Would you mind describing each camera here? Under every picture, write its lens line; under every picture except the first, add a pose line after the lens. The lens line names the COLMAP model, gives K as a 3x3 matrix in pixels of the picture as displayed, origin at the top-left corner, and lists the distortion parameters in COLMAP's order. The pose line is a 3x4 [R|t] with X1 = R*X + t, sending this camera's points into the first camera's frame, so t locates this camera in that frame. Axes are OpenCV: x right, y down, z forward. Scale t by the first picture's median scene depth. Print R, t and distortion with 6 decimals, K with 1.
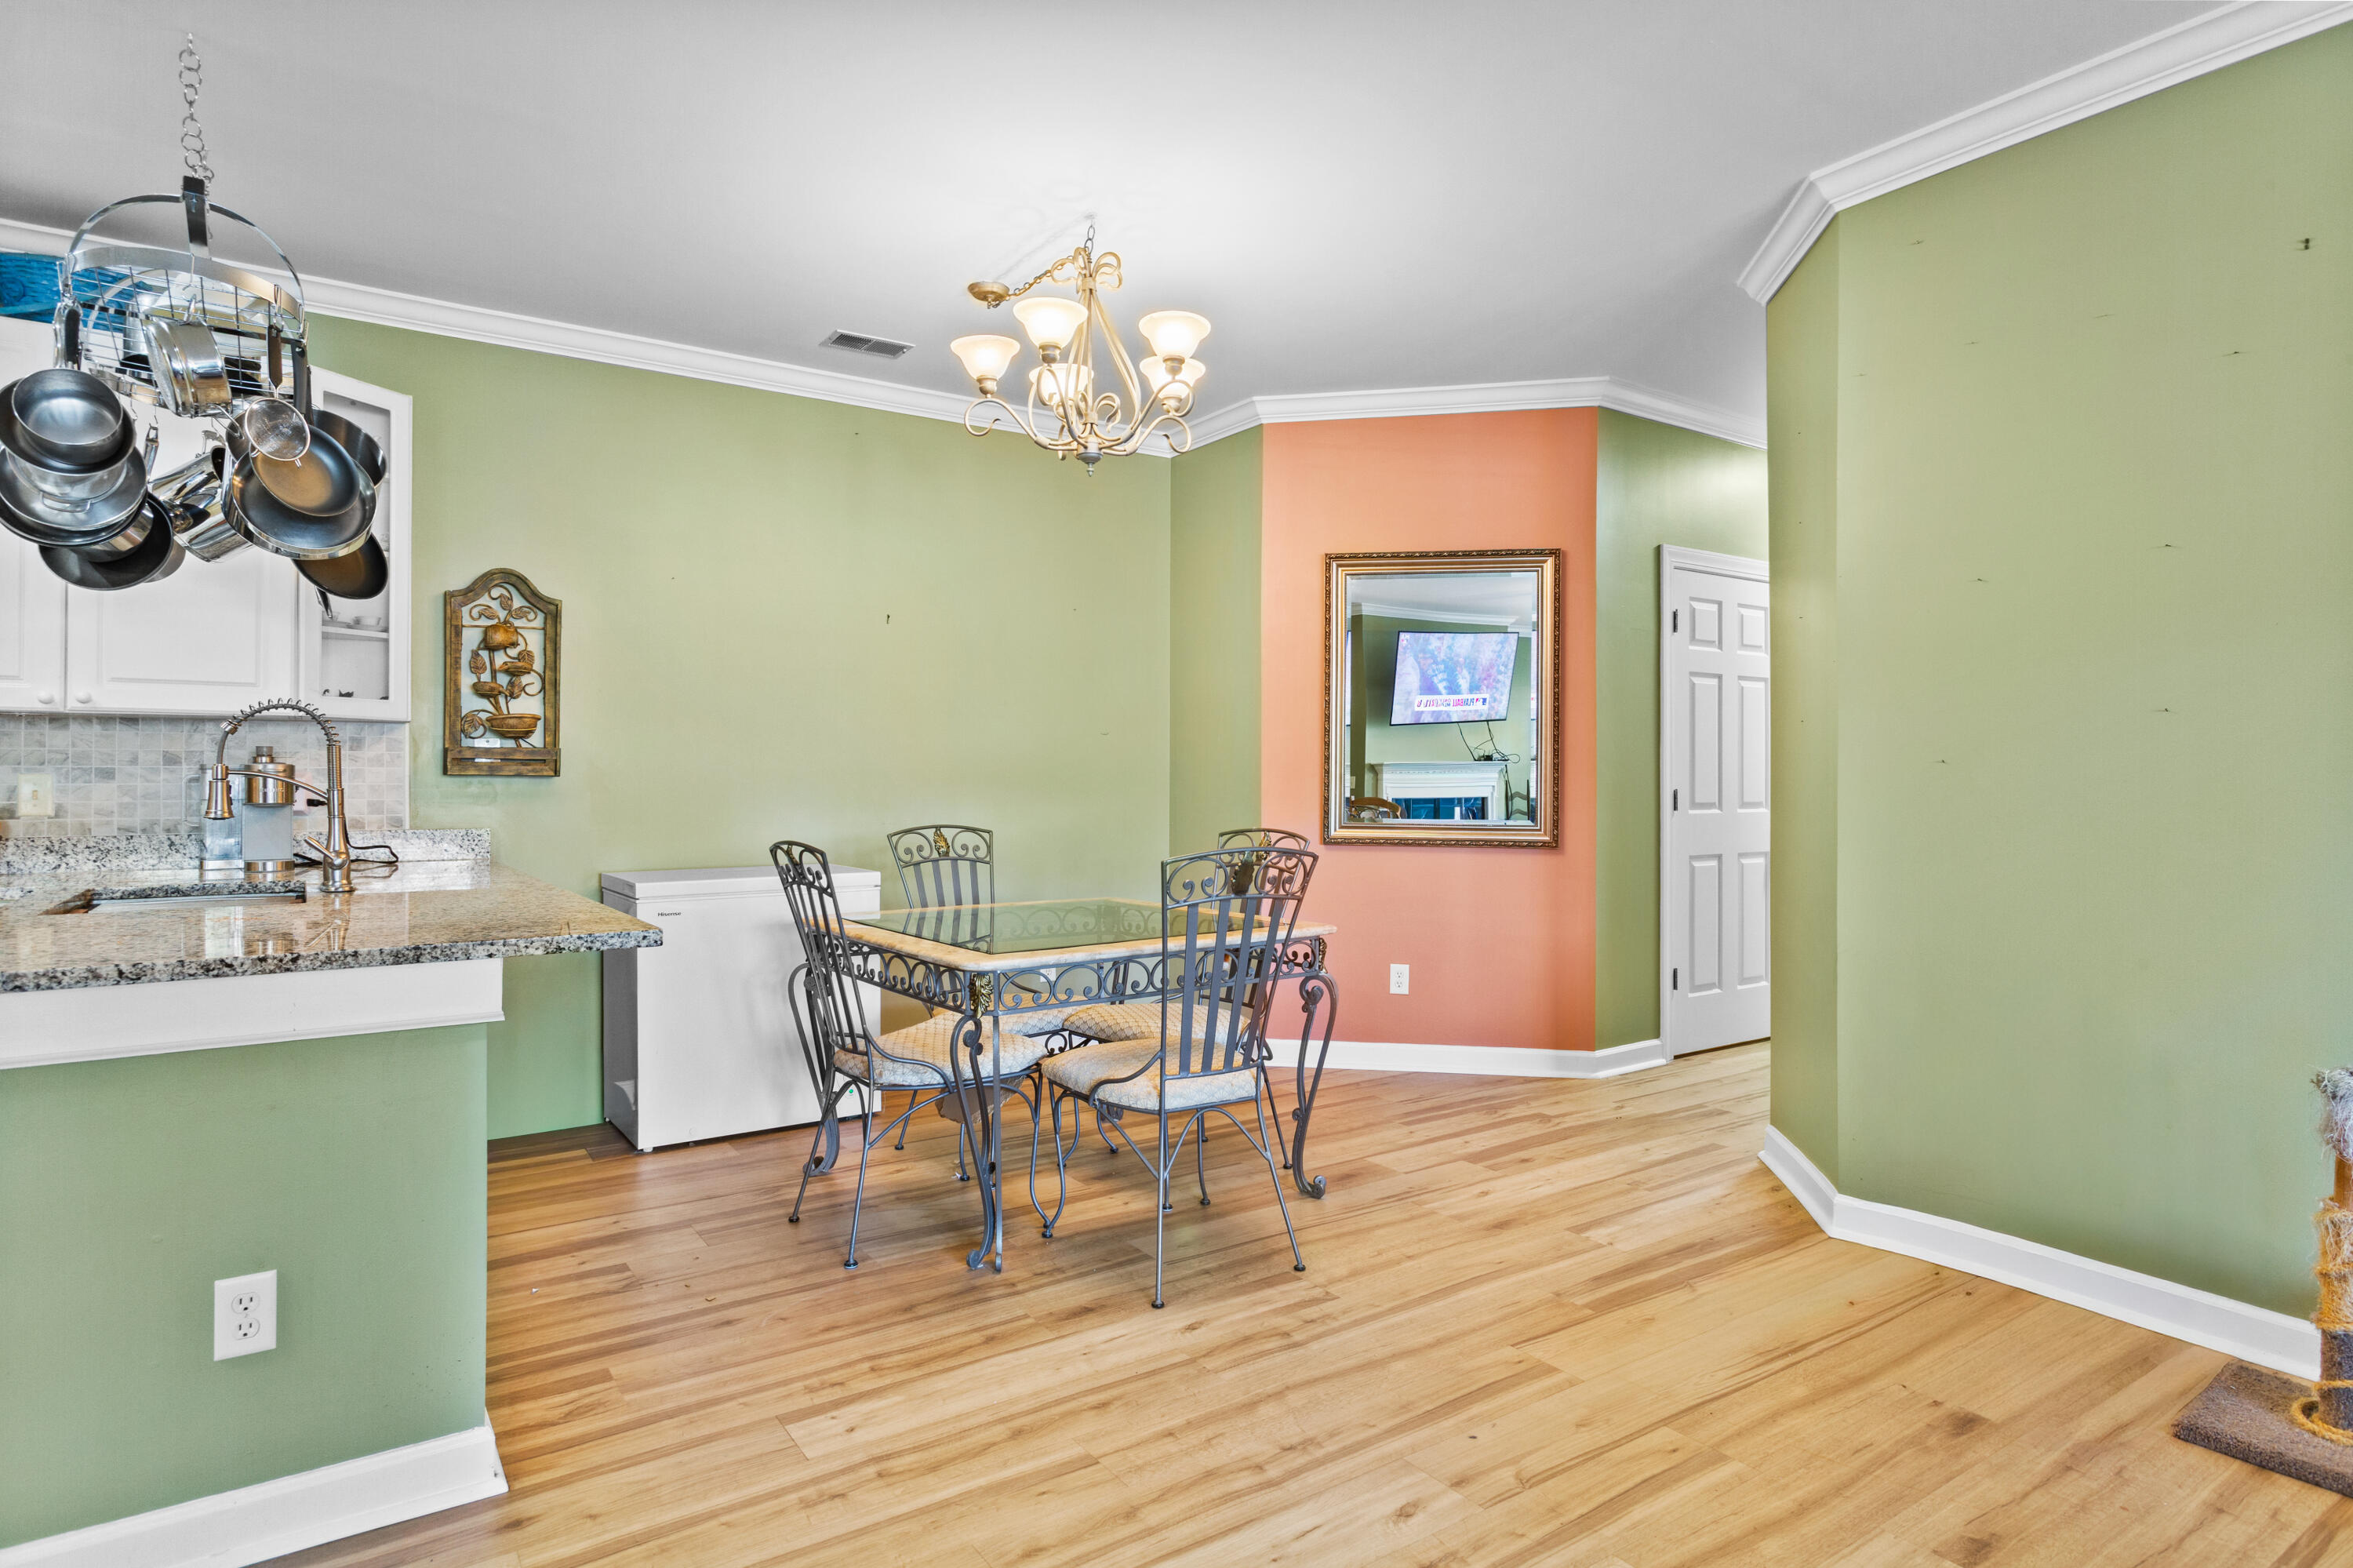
lens RADIAL K [[1285.9, 0, 1186.7], [0, 1285.9, 777.6], [0, 0, 1]] dist [0.008870, 0.001569]
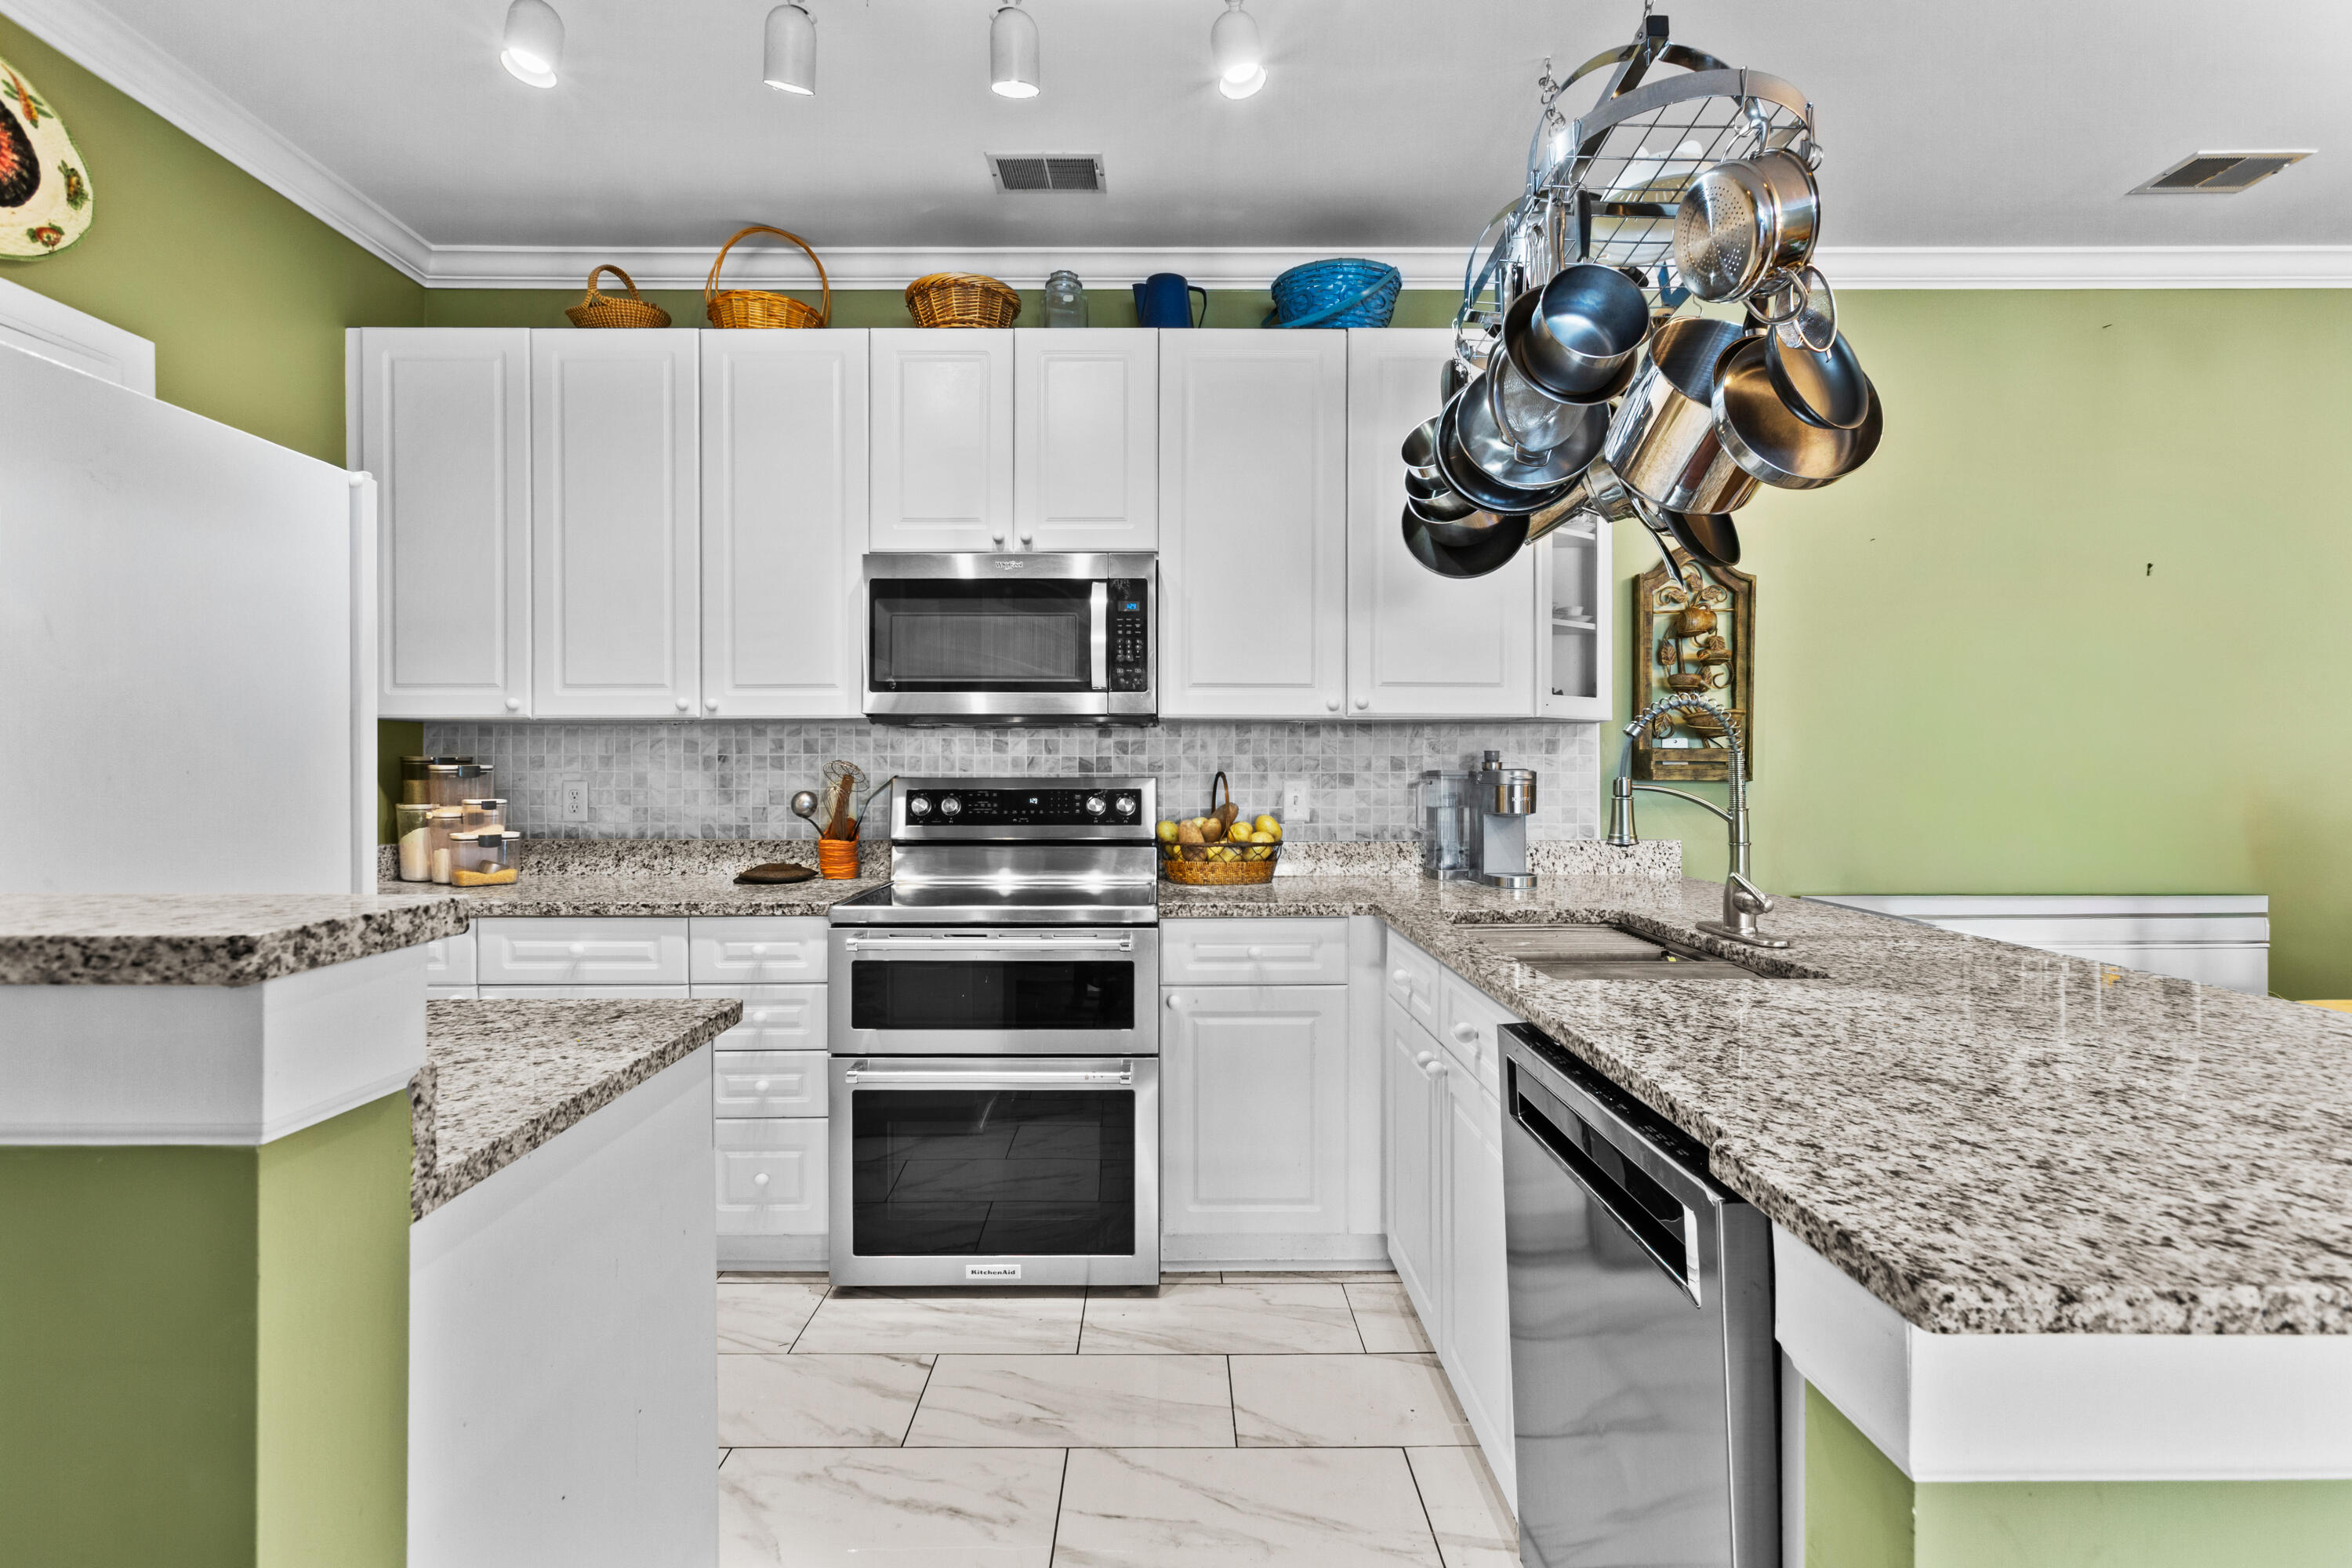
lens RADIAL K [[1056.8, 0, 1175.0], [0, 1056.8, 779.7], [0, 0, 1]] dist [-0.011003, 0.002773]
pose [[0.826176, 0.004798, -0.563392, -0.470374], [0.001014, 0.999949, 0.010003, -0.011206], [0.563412, -0.008836, 0.826129, 0.234502]]
